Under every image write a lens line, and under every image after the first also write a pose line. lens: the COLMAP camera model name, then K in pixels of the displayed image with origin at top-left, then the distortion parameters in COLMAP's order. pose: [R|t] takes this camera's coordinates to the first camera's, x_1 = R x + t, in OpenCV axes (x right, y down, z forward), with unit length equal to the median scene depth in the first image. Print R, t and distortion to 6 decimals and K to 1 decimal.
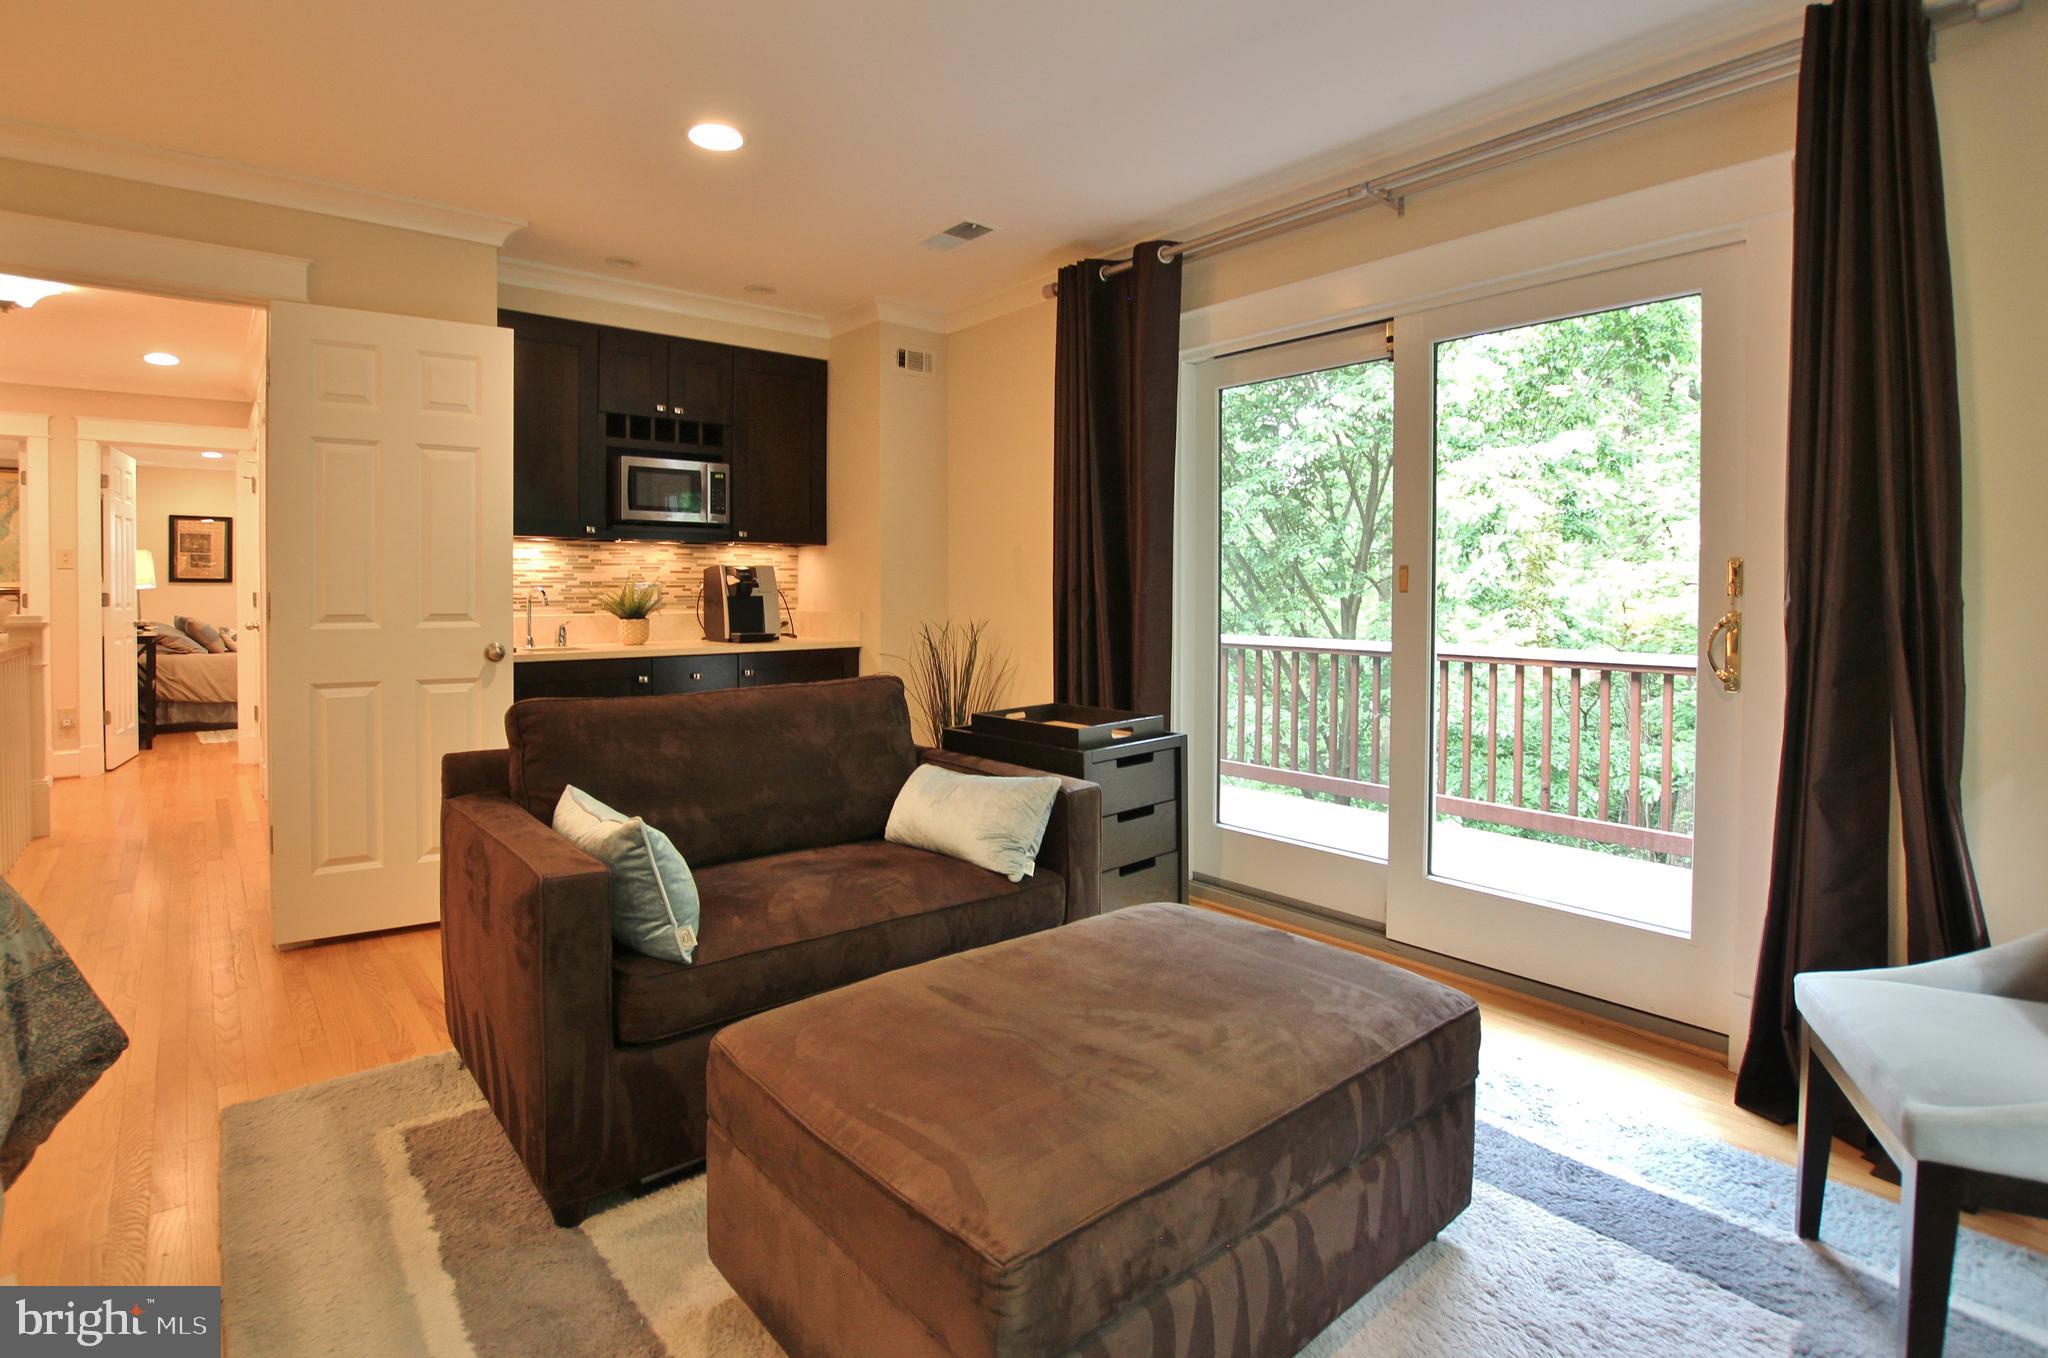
lens RADIAL K [[954.6, 0, 1024.0], [0, 954.6, 679.0], [0, 0, 1]] dist [-0.000966, 0.000158]
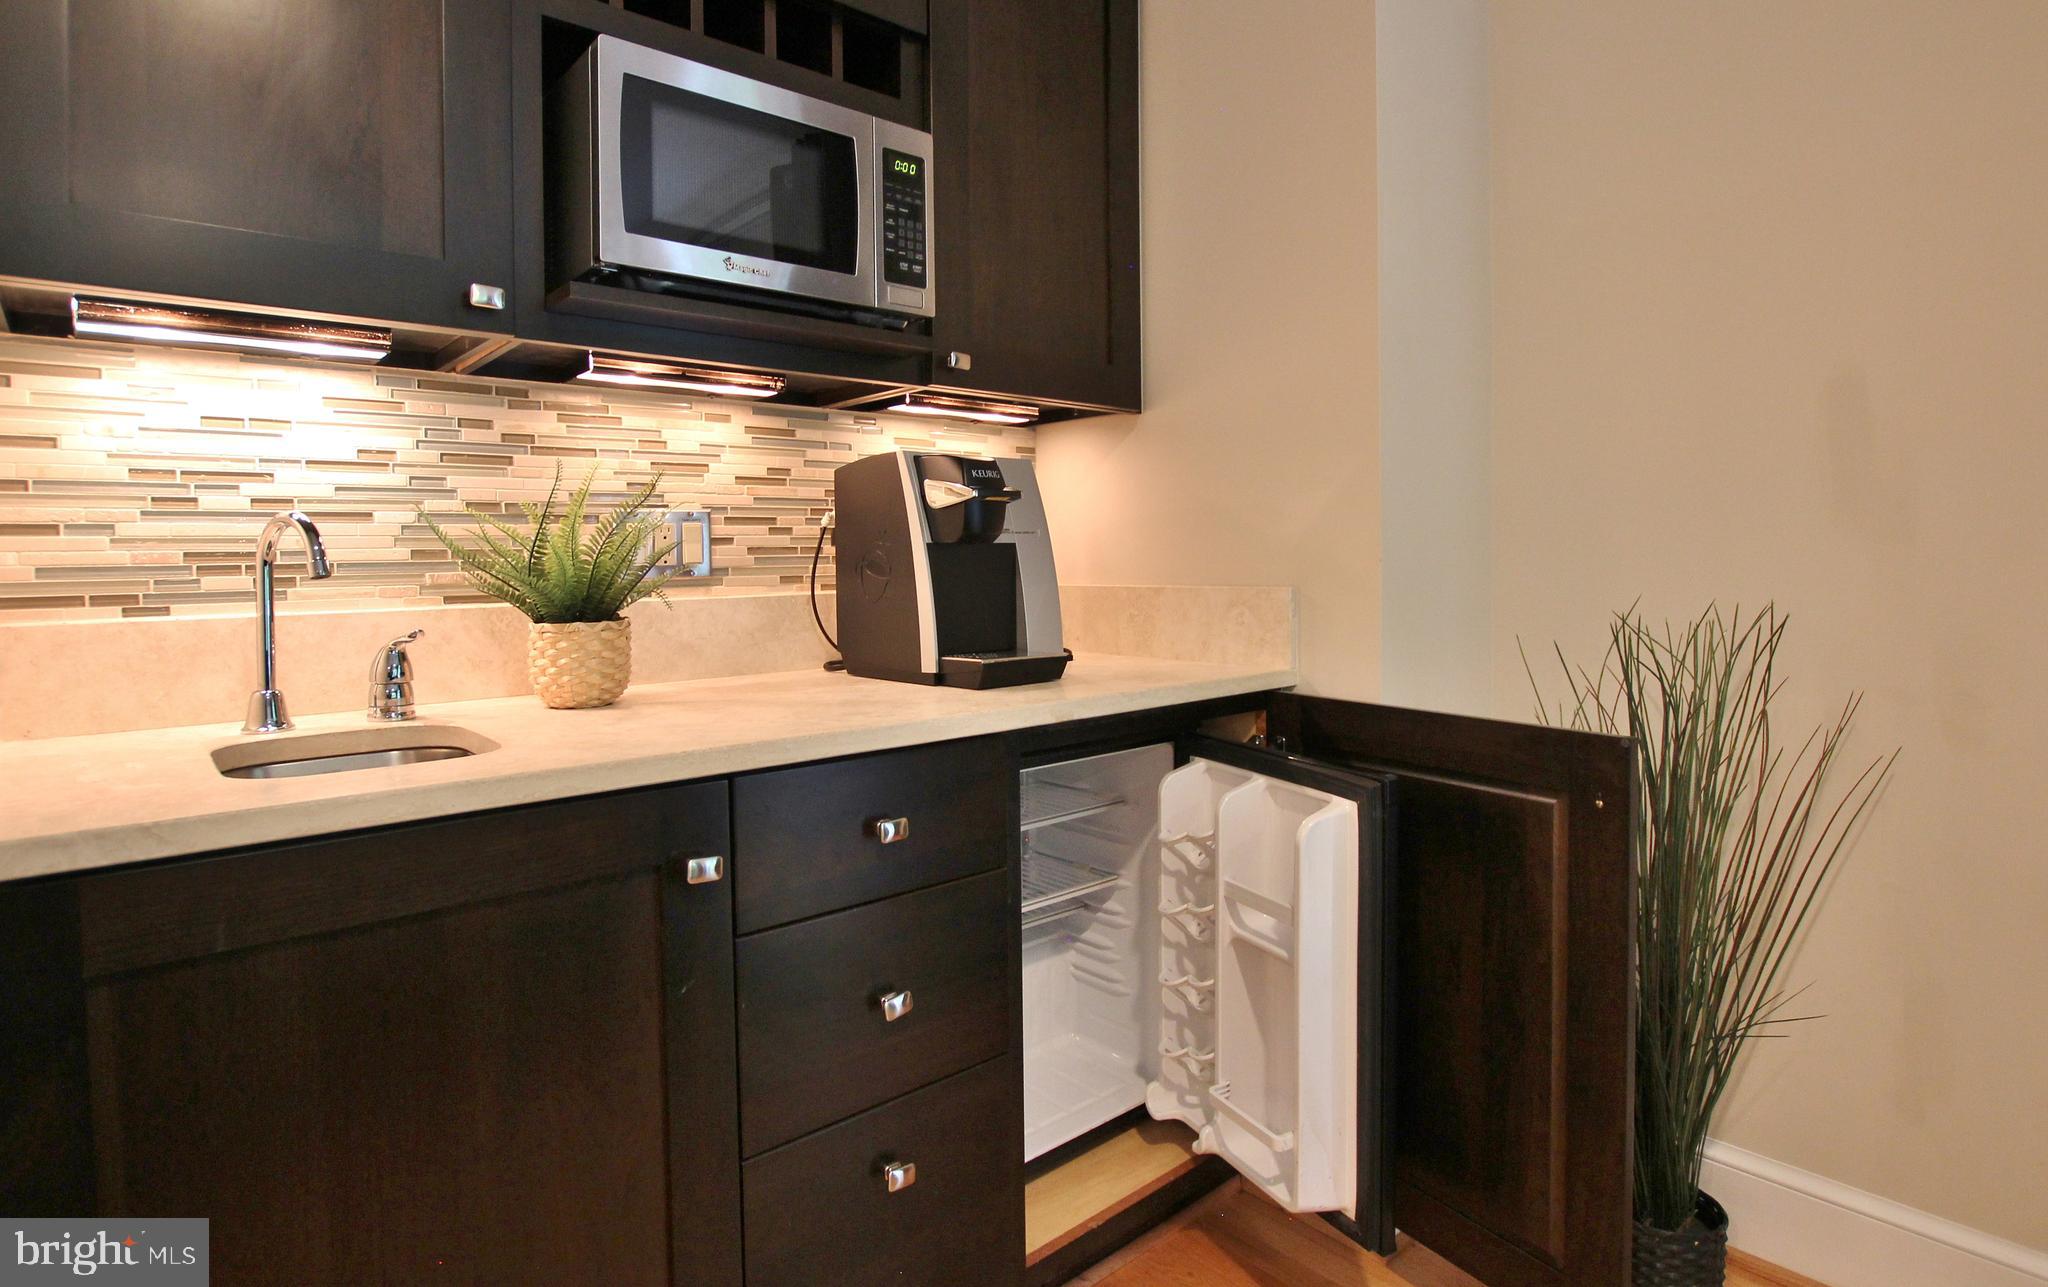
lens RADIAL K [[969.7, 0, 1024.0], [0, 969.7, 643.5], [0, 0, 1]] dist [0.001863, 0.000075]
pose [[0.999274, -0.014044, 0.035428, -0.285982], [0.014481, 0.999822, -0.012116, -0.047336], [-0.035251, 0.012620, 0.999299, 0.658966]]
